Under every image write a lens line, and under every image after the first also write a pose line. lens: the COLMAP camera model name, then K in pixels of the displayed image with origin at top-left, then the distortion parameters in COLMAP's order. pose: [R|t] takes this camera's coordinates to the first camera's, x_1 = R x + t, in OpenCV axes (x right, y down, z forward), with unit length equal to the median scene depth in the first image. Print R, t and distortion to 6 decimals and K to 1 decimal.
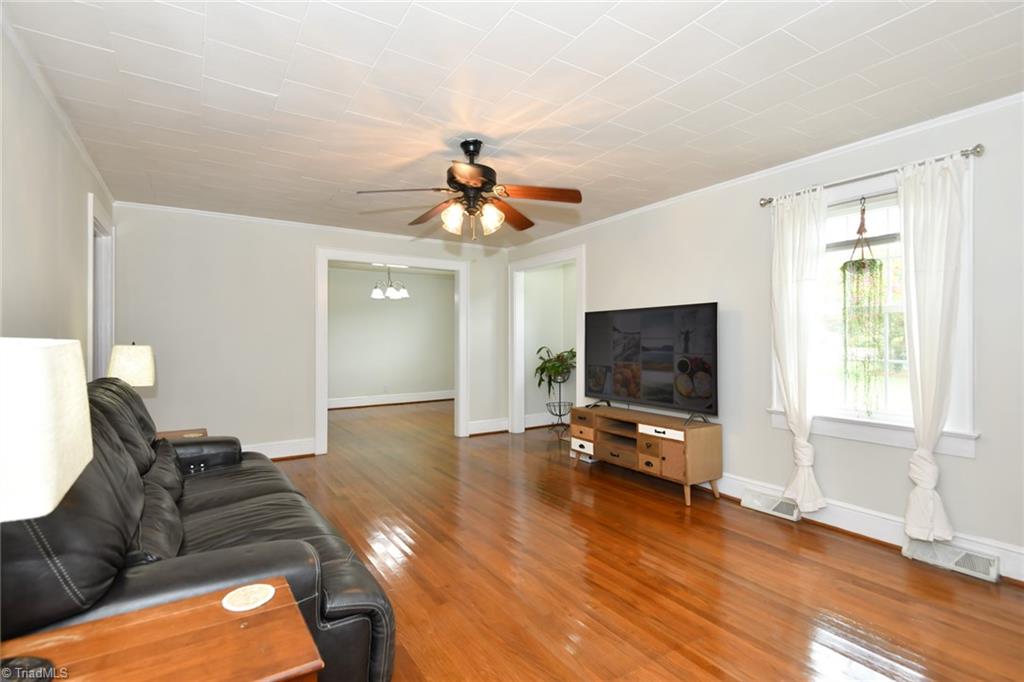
lens RADIAL K [[479.5, 0, 506.0], [0, 479.5, 342.4], [0, 0, 1]] dist [-0.026440, -0.000660]
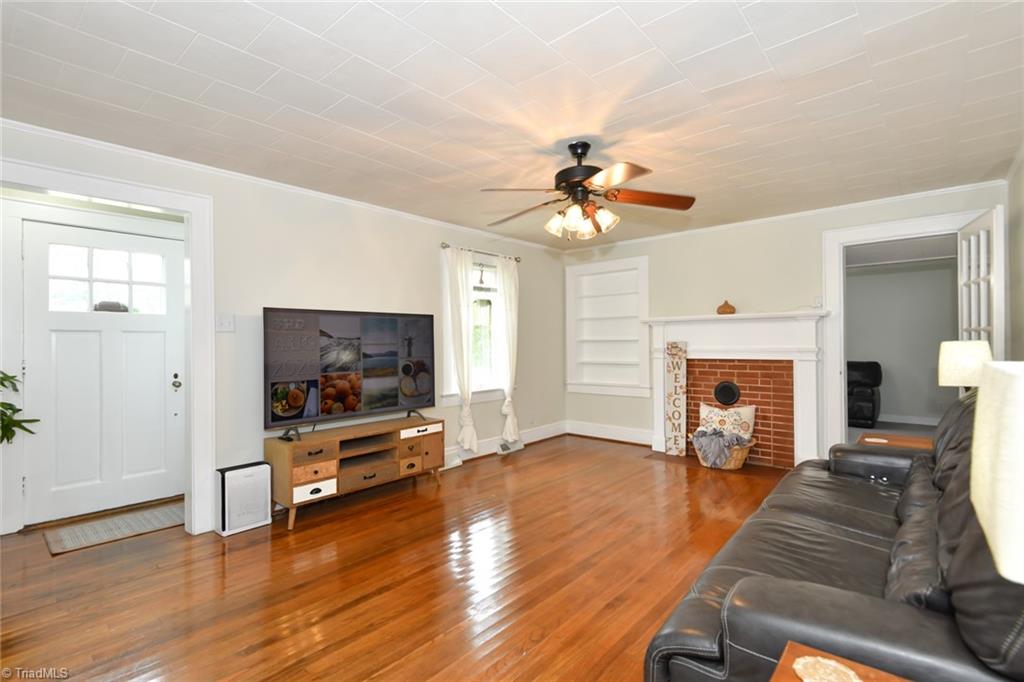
lens RADIAL K [[479.5, 0, 506.0], [0, 479.5, 342.4], [0, 0, 1]] dist [-0.026440, -0.000660]
pose [[-0.299339, 0.002274, 0.954144, -0.730025], [0.013263, 0.999910, 0.001777, -0.010908], [-0.954055, 0.013187, -0.299342, 1.084436]]
